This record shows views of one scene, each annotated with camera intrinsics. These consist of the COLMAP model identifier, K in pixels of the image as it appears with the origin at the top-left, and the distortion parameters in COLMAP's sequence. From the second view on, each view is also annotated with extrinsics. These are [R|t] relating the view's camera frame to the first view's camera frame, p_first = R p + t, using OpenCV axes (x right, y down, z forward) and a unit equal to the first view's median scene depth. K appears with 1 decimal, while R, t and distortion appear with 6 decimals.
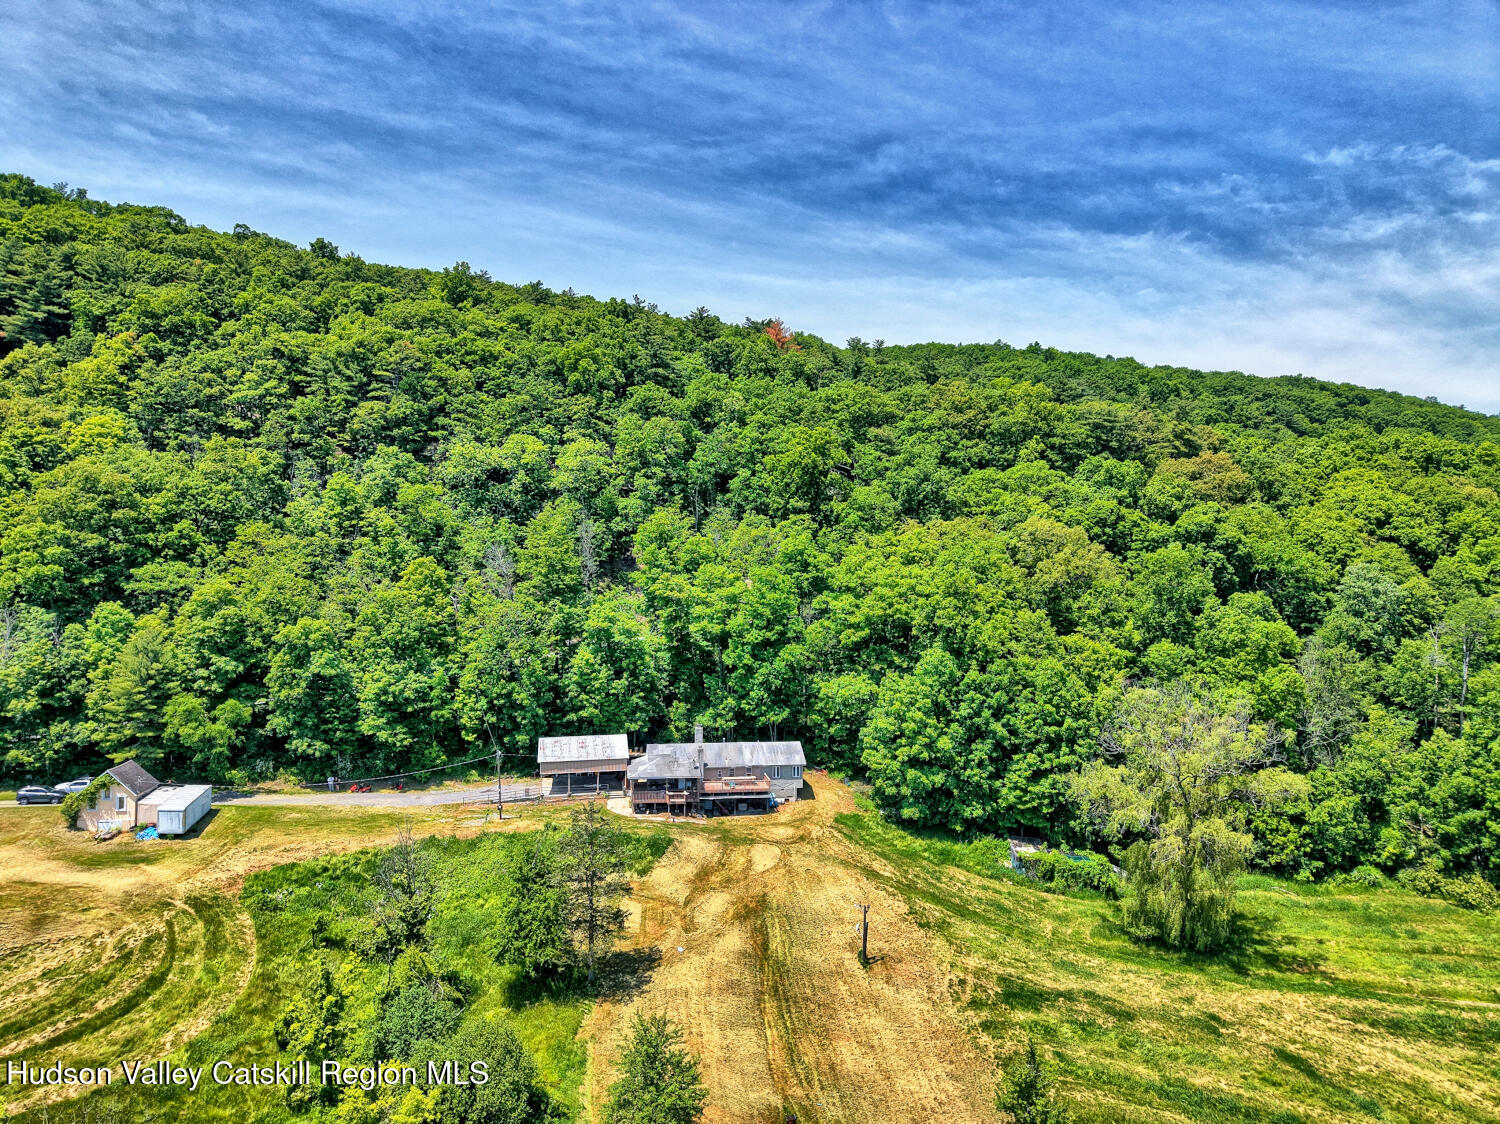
lens RADIAL K [[998.4, 0, 750.3], [0, 998.4, 567.4], [0, 0, 1]] dist [0.044794, -0.042895]
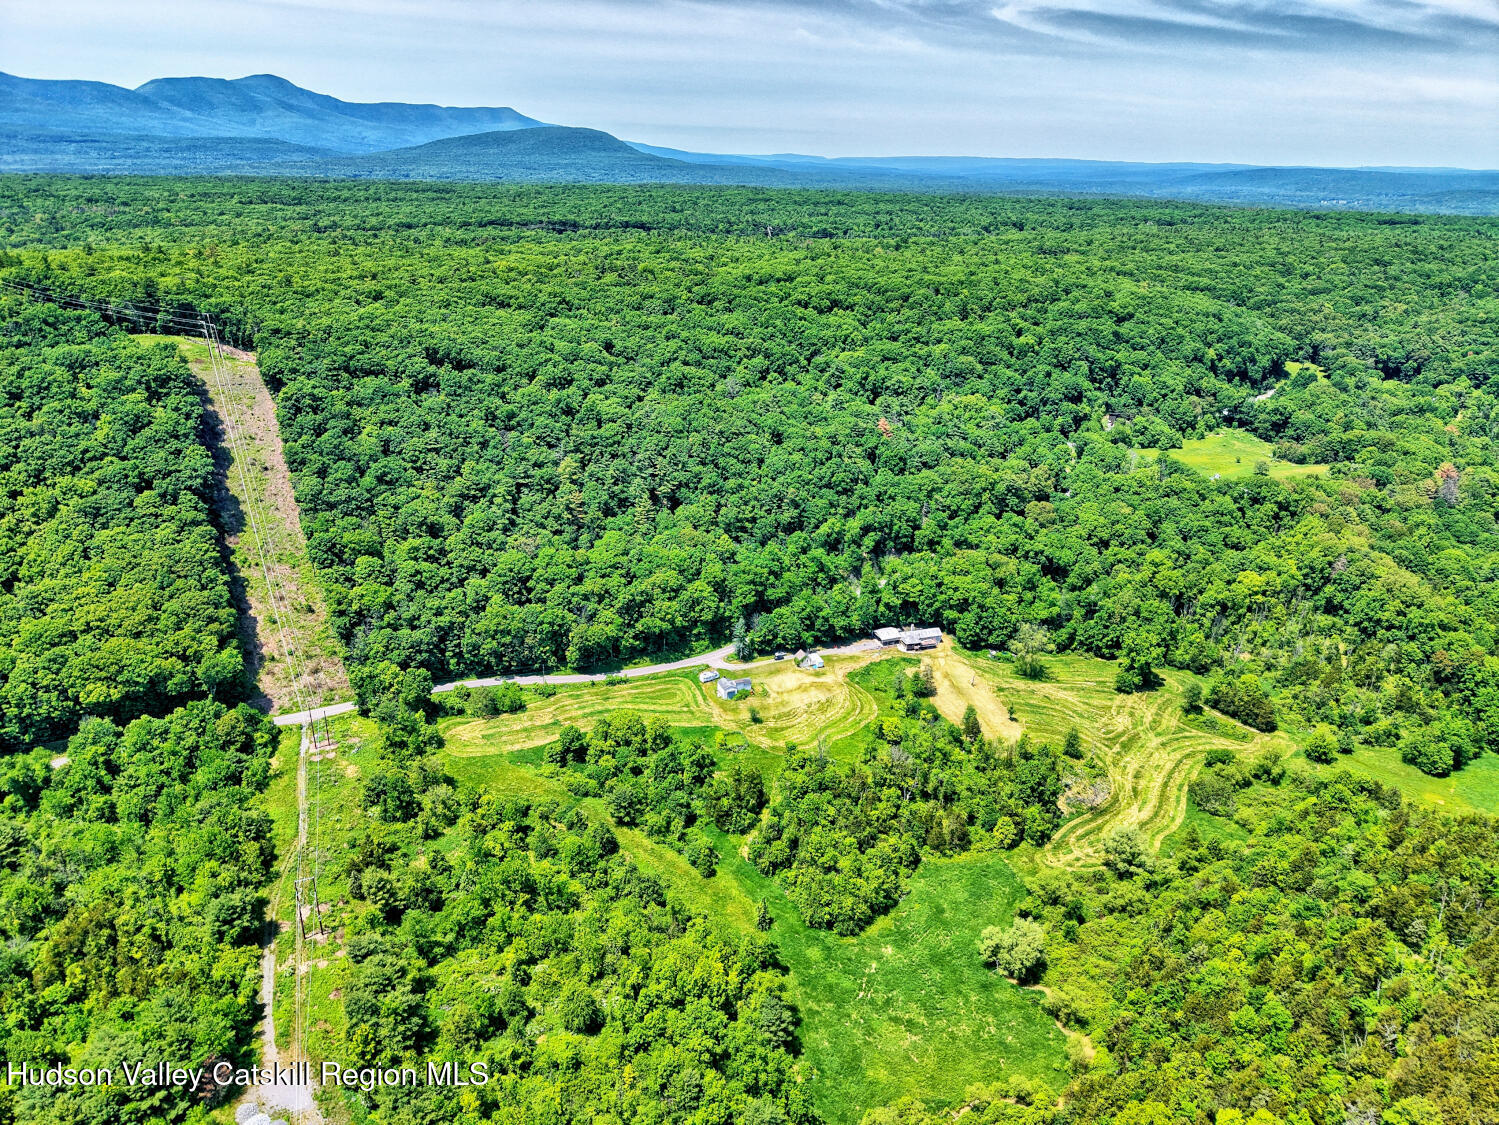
lens RADIAL K [[989.1, 0, 743.6], [0, 989.1, 577.9], [0, 0, 1]] dist [0.067686, -0.080575]
pose [[0.986547, -0.056983, 0.153223, -1.341736], [-0.004813, 0.926751, 0.375646, -1.523794], [-0.163405, -0.371330, 0.914009, -2.464500]]
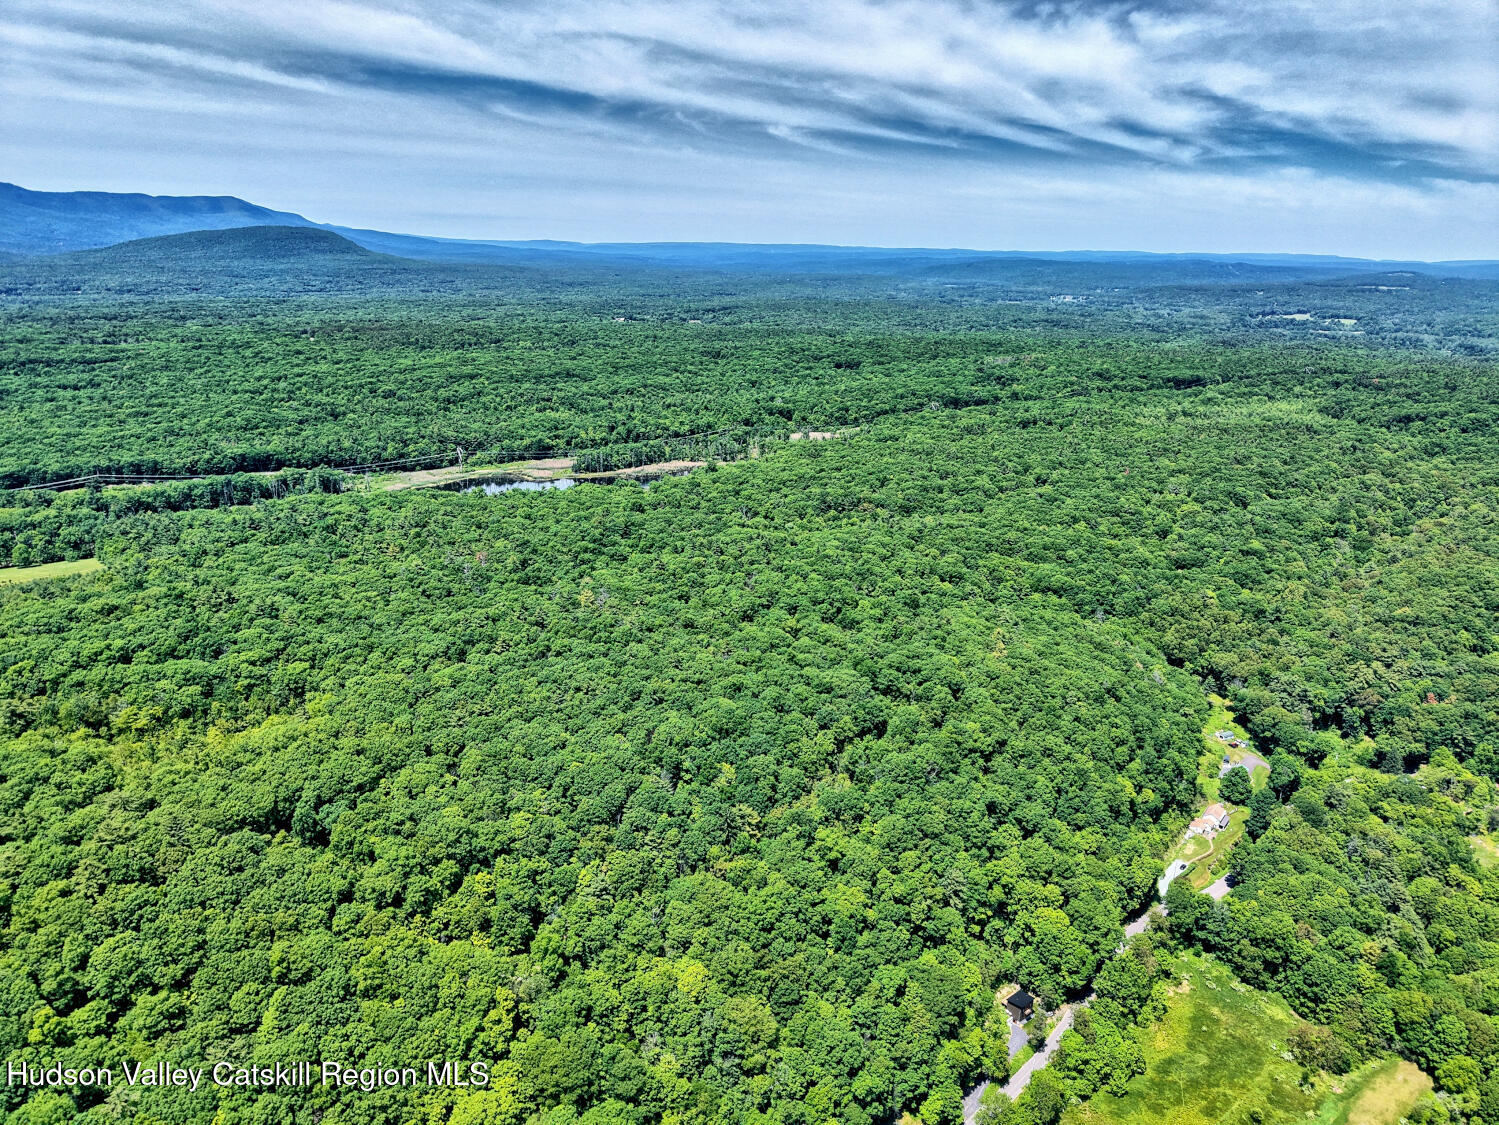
lens RADIAL K [[1000.7, 0, 746.2], [0, 1000.7, 568.9], [0, 0, 1]] dist [0.040830, -0.037803]
pose [[0.924736, -0.114068, 0.363113, 0.017086], [0.001013, 0.954768, 0.297350, -2.515911], [-0.380607, -0.274602, 0.883024, 0.915803]]
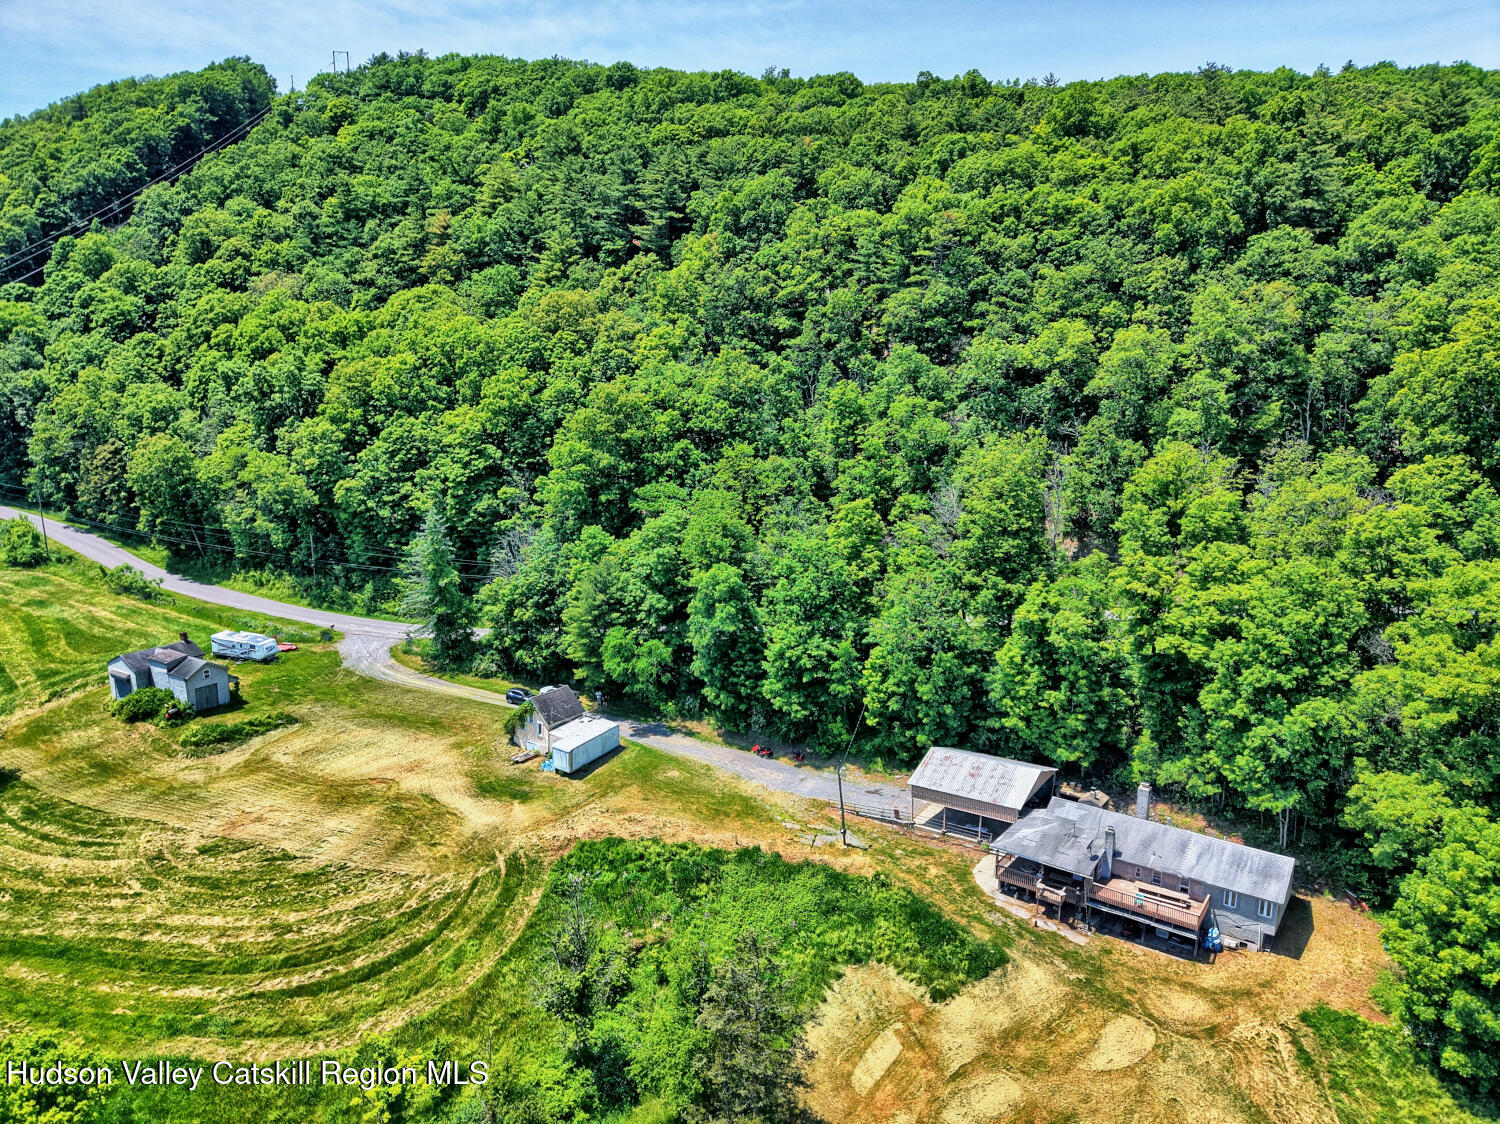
lens RADIAL K [[991.3, 0, 742.4], [0, 991.3, 586.0], [0, 0, 1]] dist [0.024156, -0.021645]
pose [[0.722886, 0.146783, -0.675196, 0.198501], [-0.014281, 0.980141, 0.197786, -0.112461], [0.690819, -0.133334, 0.710627, 0.350108]]
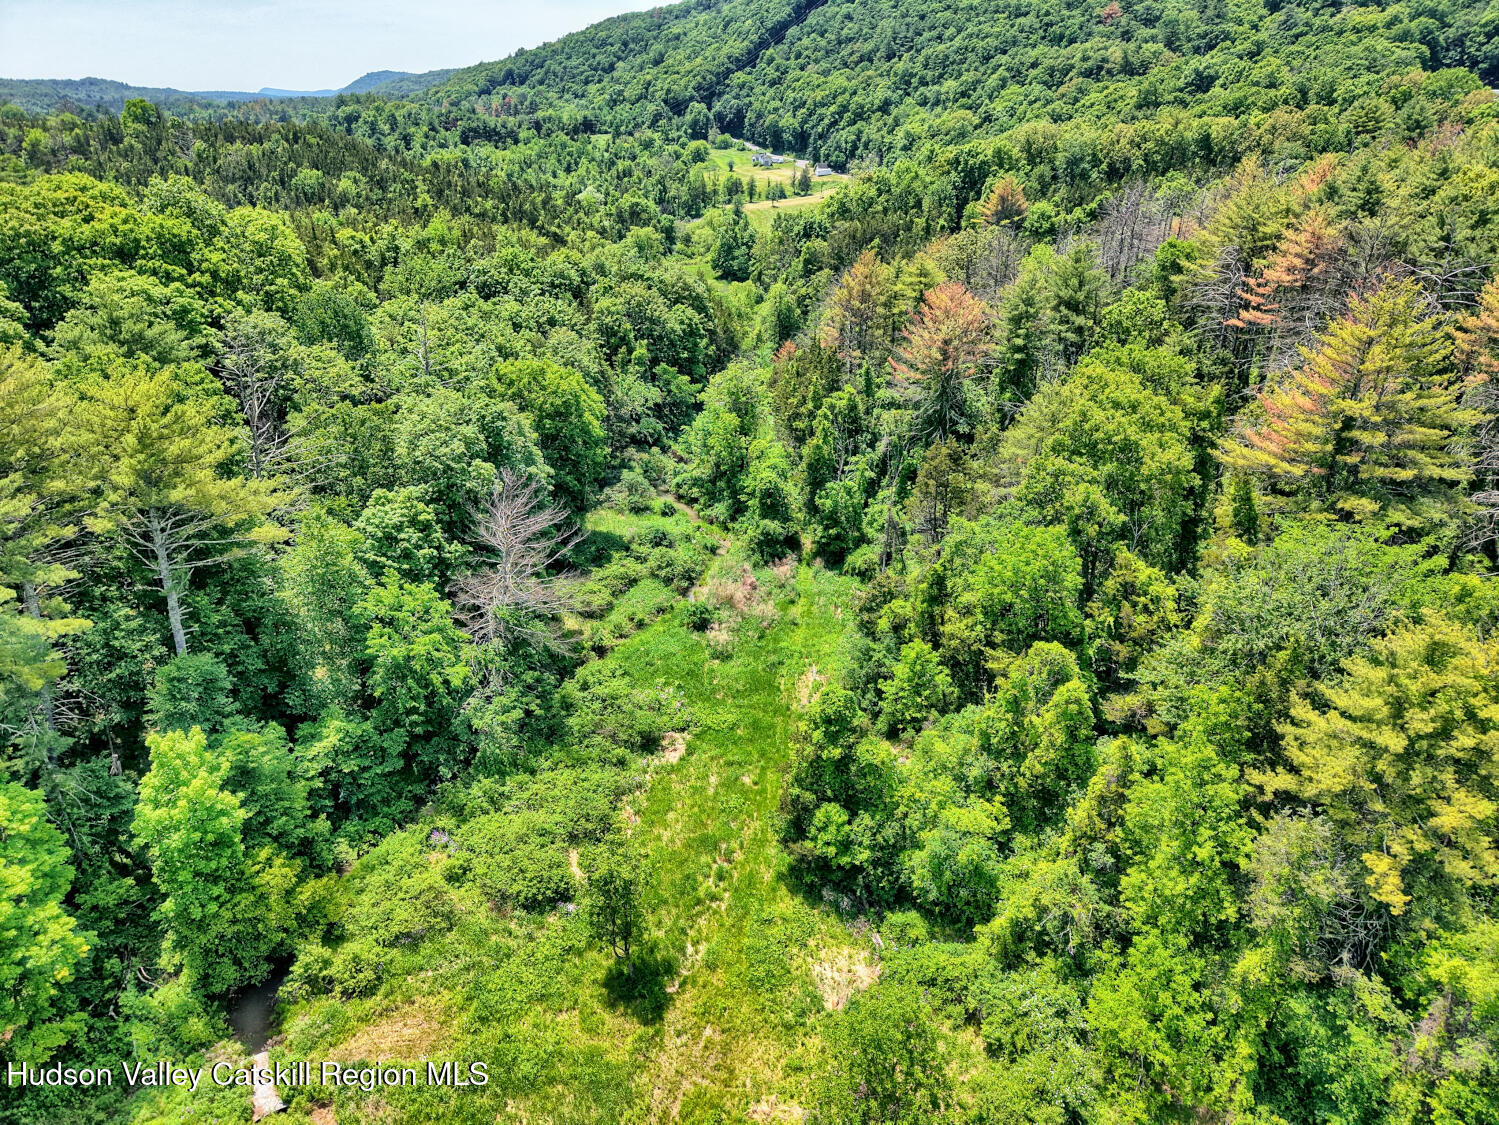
lens RADIAL K [[1003.6, 0, 749.7], [0, 1003.6, 569.2], [0, 0, 1]] dist [0.021576, -0.017527]
pose [[0.190383, 0.408731, -0.892577, 4.472492], [-0.018644, 0.910548, 0.412984, -0.040368], [0.981533, -0.061984, 0.180973, -0.453755]]
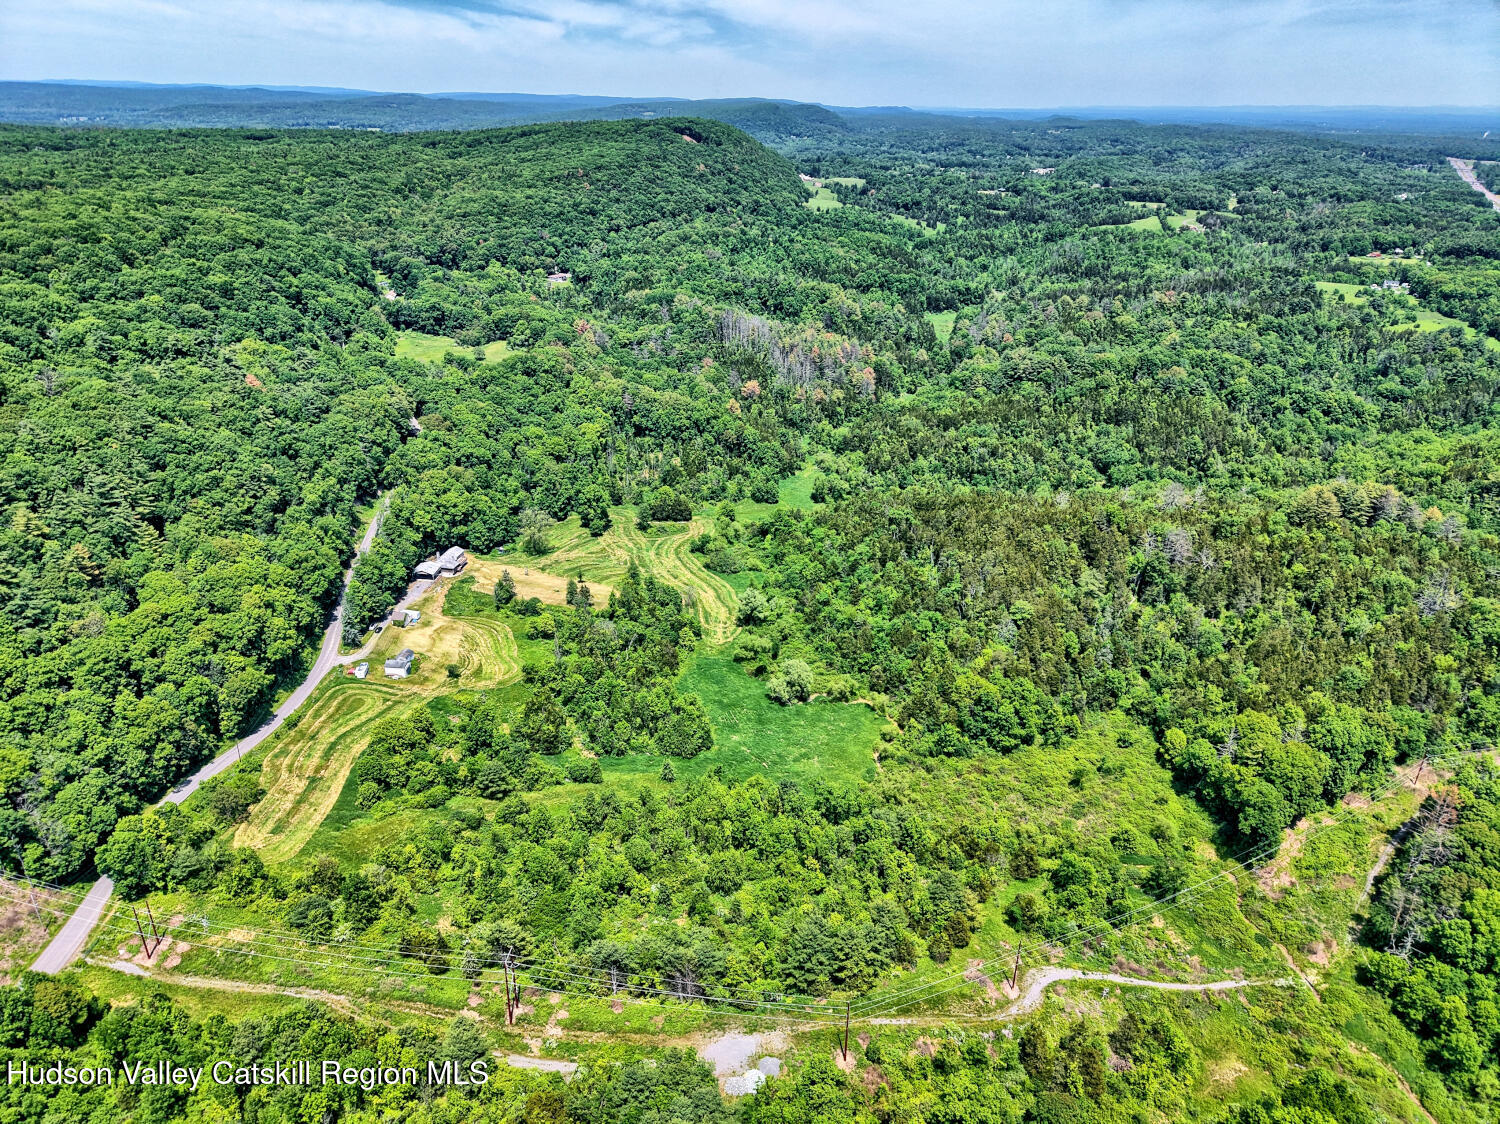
lens RADIAL K [[1004.3, 0, 750.2], [0, 1004.3, 568.7], [0, 0, 1]] dist [0.021576, -0.017527]
pose [[0.316562, -0.405004, 0.857765, -3.251560], [-0.003882, 0.903709, 0.428130, -1.565706], [-0.948564, -0.138860, 0.284507, -1.386978]]
